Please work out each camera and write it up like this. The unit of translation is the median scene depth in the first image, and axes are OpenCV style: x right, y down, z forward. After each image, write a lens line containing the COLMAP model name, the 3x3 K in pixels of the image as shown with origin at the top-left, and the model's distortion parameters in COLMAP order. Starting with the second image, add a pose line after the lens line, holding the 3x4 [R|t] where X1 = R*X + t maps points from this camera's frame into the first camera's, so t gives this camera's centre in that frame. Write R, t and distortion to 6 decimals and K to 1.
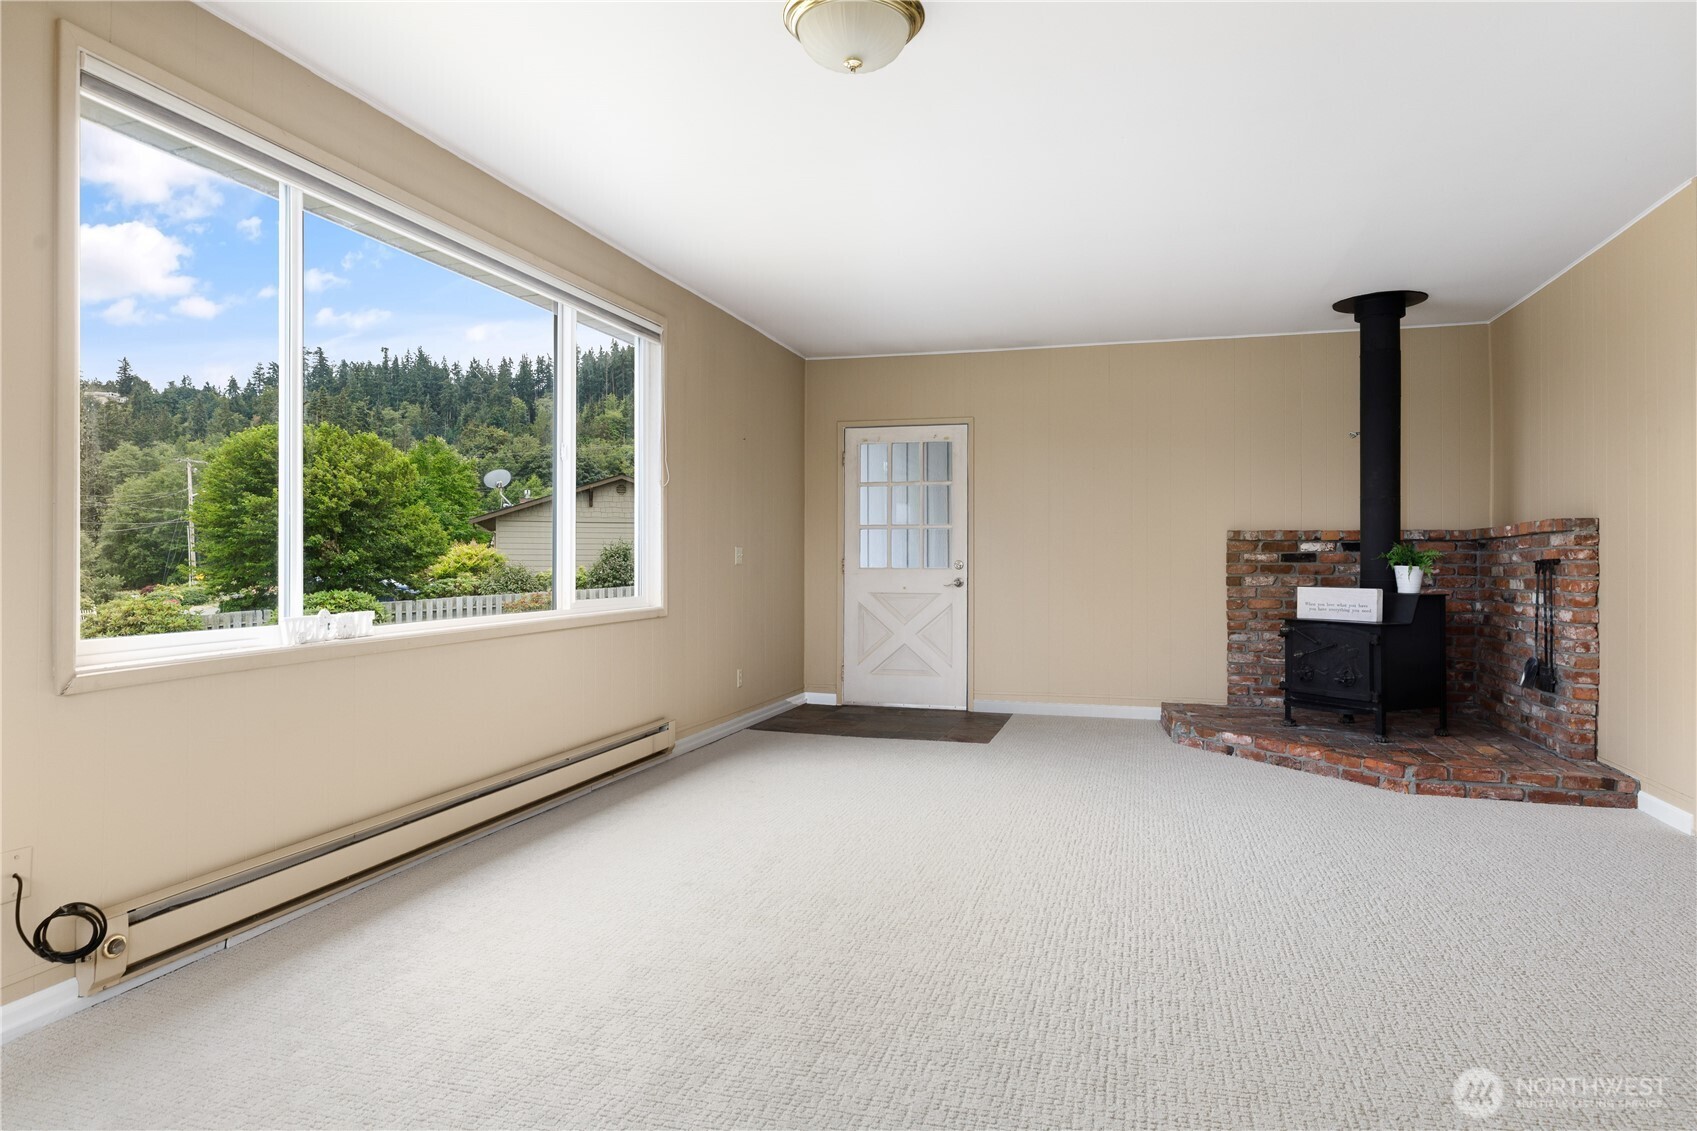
lens RADIAL K [[1003.3, 0, 843.1], [0, 1003.3, 558.3], [0, 0, 1]] dist [0.000664, 0.000062]
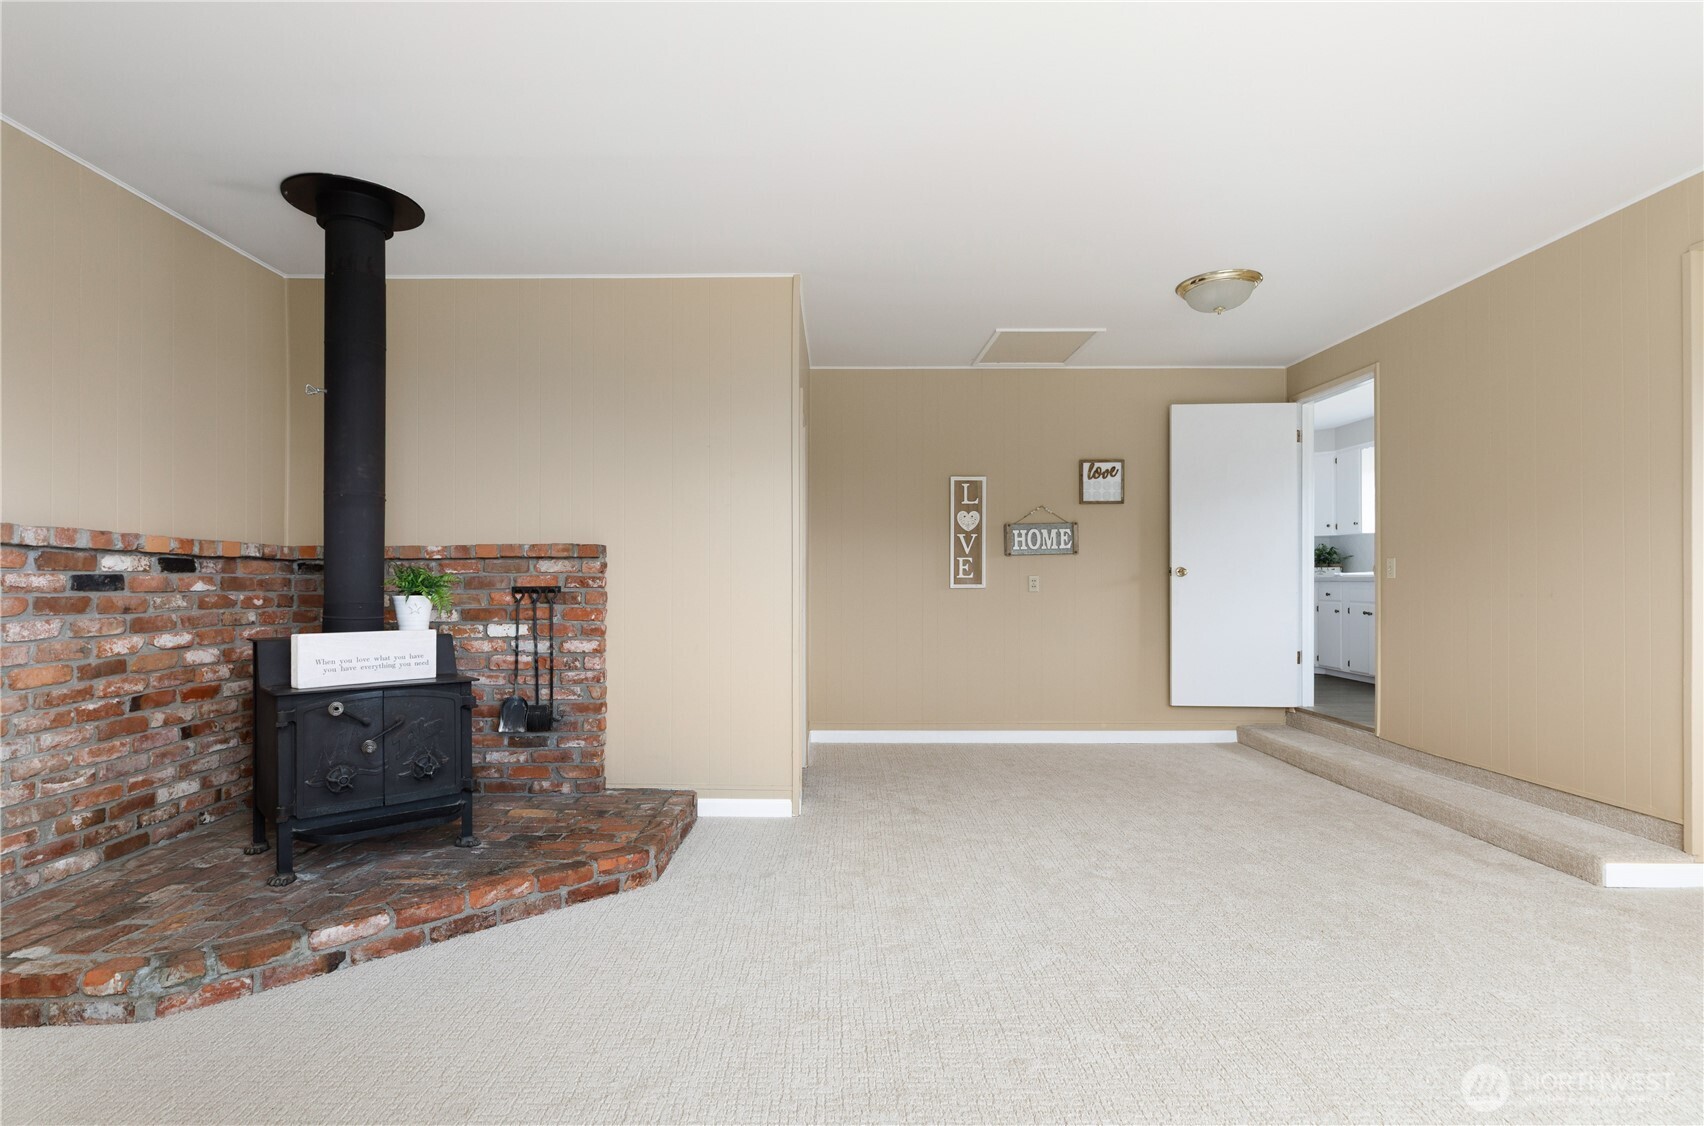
lens RADIAL K [[838.6, 0, 821.0], [0, 838.6, 579.9], [0, 0, 1]] dist [-0.001753, -0.000245]
pose [[-0.277986, 0.003995, 0.960577, -0.095673], [-0.006482, 0.999961, -0.006035, -0.002055], [-0.960563, -0.007904, -0.277949, 0.884363]]
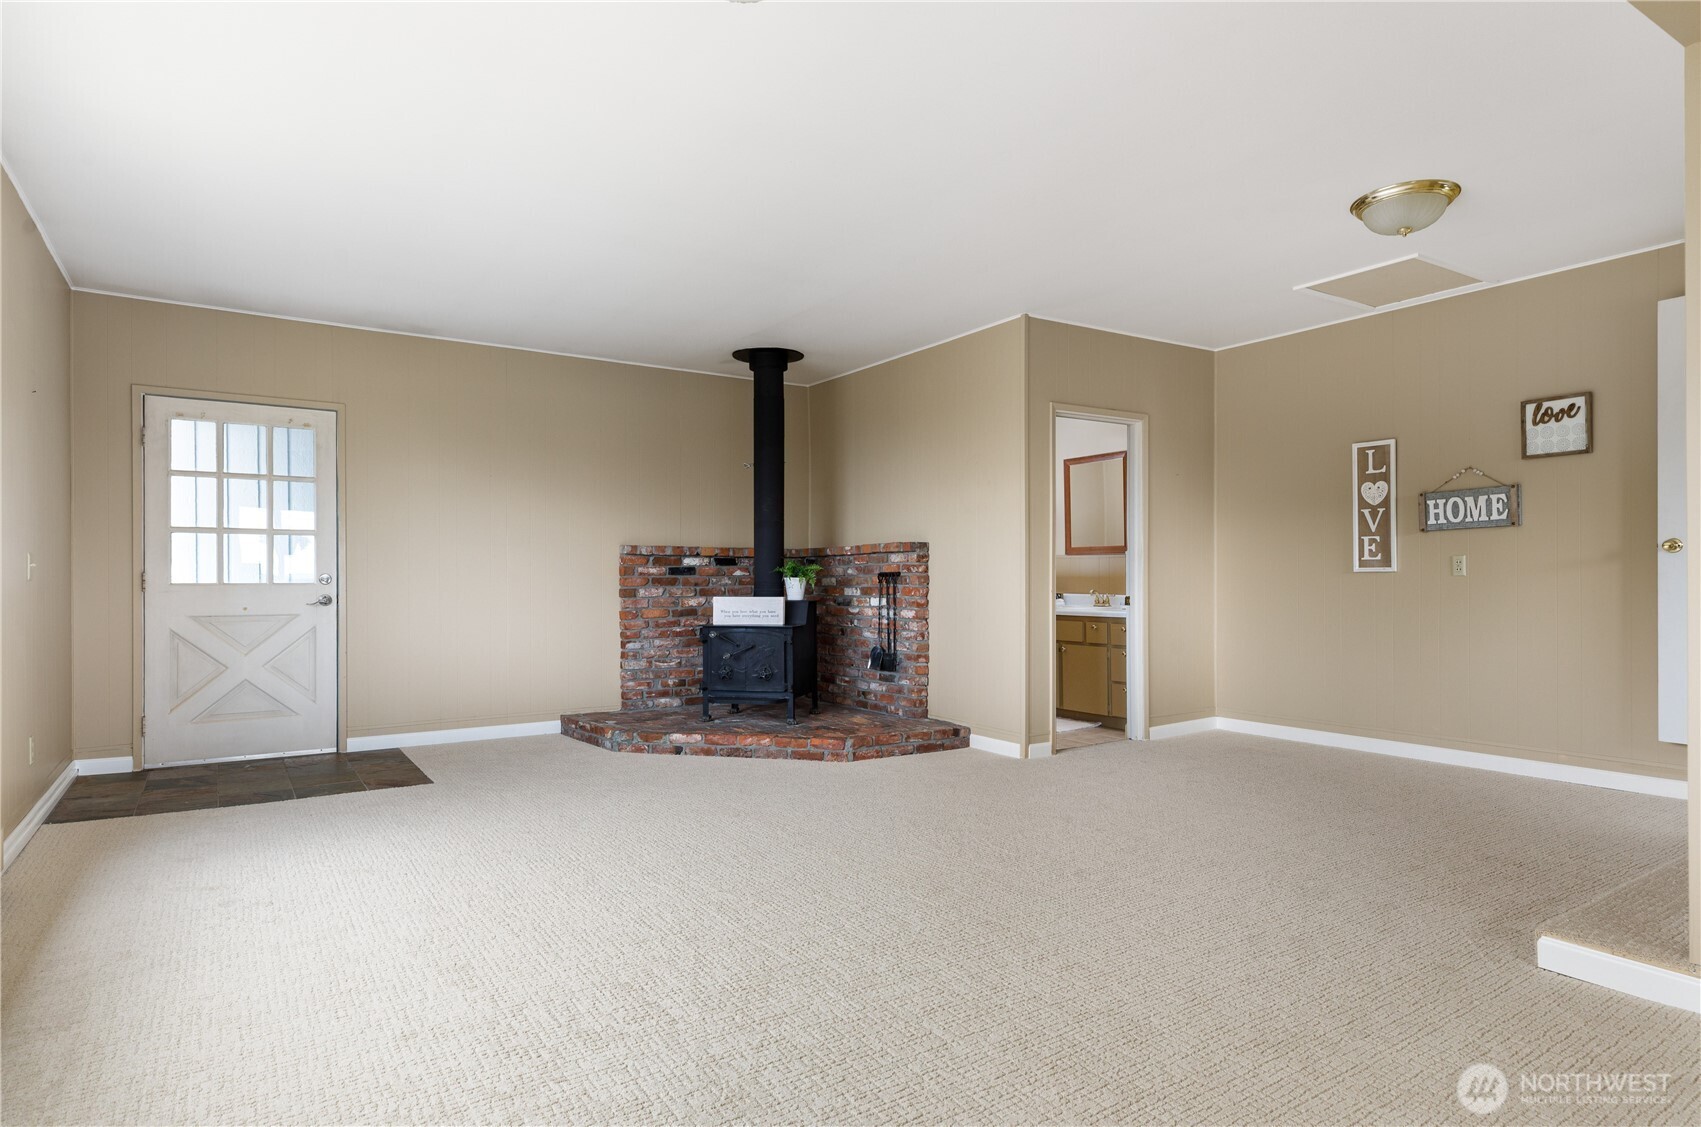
lens RADIAL K [[952.4, 0, 853.7], [0, 952.4, 575.8], [0, 0, 1]] dist [0.005109, 0.000954]
pose [[0.643973, -0.001807, 0.765046, -0.274283], [-0.000309, 0.999997, 0.002621, 0.002311], [-0.765048, -0.001924, 0.643970, 0.200874]]
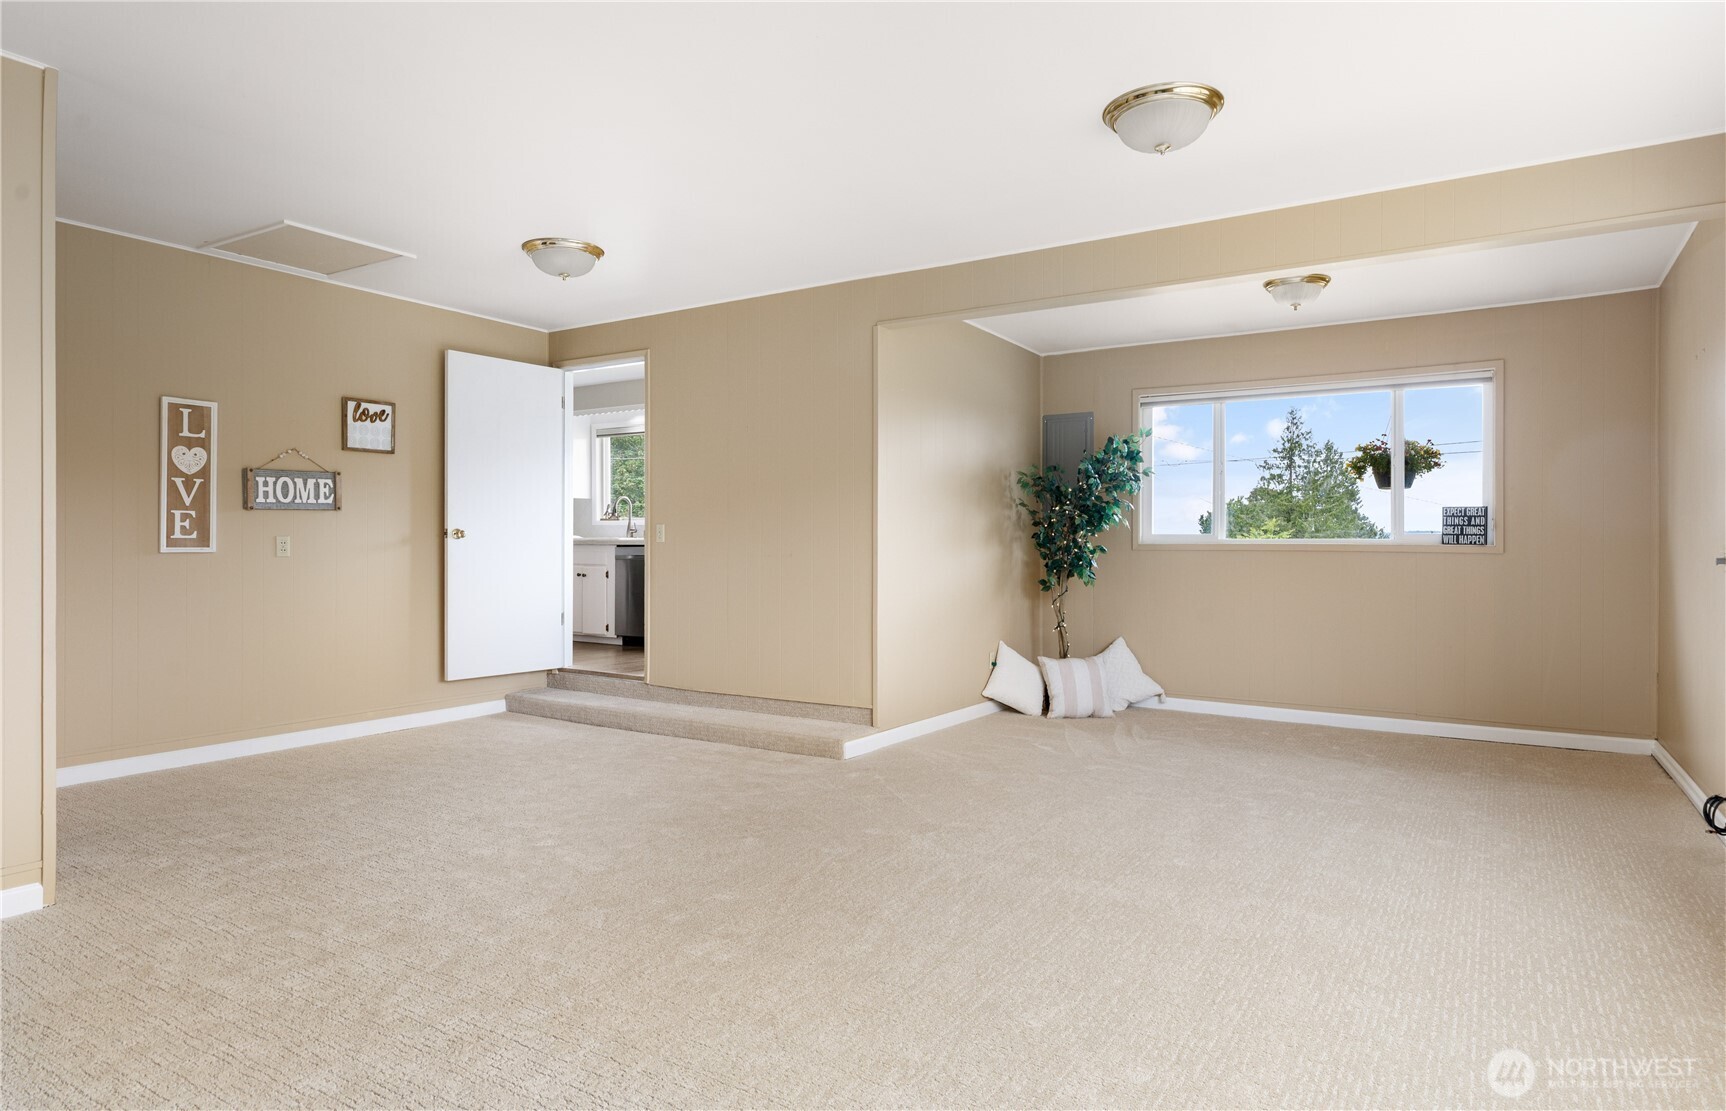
lens RADIAL K [[981.6, 0, 895.2], [0, 981.6, 549.2], [0, 0, 1]] dist [0.001247, 0.000083]
pose [[-0.966439, -0.002007, 0.256889, 0.006598], [-0.003186, 0.999986, -0.004173, -0.000778], [-0.256878, -0.004851, -0.966432, 1.110528]]
